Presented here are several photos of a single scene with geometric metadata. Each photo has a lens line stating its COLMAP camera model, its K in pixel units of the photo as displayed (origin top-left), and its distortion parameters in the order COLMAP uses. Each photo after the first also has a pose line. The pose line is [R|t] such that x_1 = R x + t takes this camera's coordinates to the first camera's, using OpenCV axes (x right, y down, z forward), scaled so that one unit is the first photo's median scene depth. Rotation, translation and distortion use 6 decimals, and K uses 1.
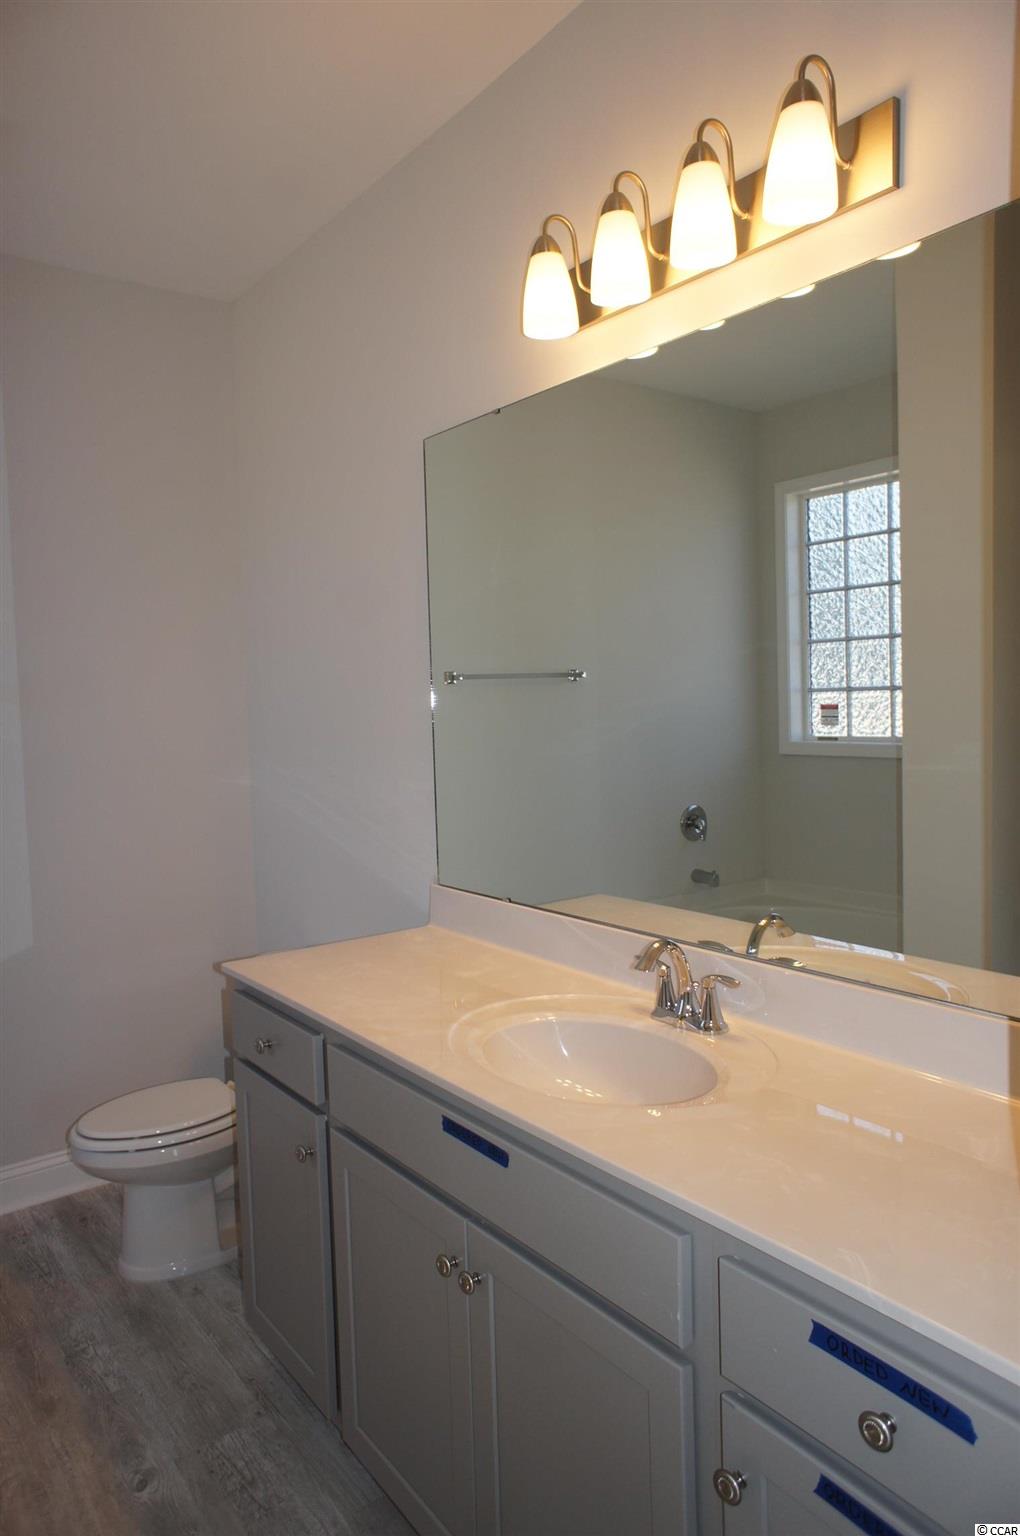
lens RADIAL K [[1046.6, 0, 511.6], [0, 1046.6, 759.0], [0, 0, 1]] dist [-0.032204, 0.059383]
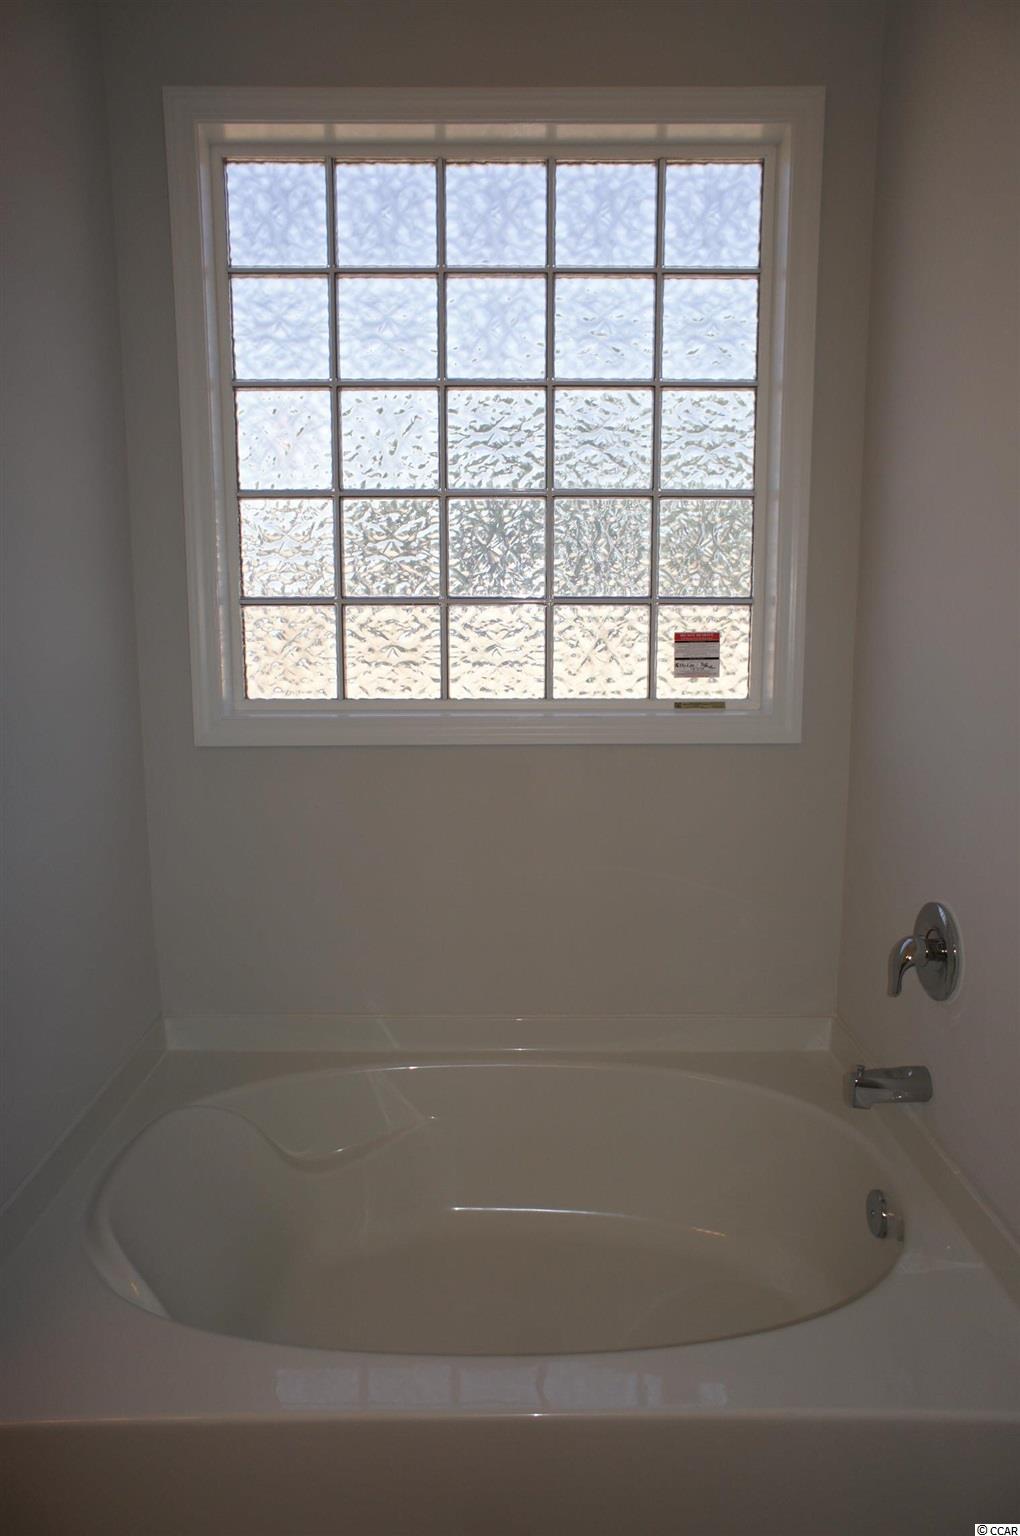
lens RADIAL K [[1046.6, 0, 510.4], [0, 1046.6, 766.6], [0, 0, 1]] dist [-0.032204, 0.059383]
pose [[0.173731, -0.093354, 0.980358, -0.179297], [0.038360, 0.995383, 0.087987, -0.036578], [-0.984046, 0.022320, 0.176510, 0.998355]]
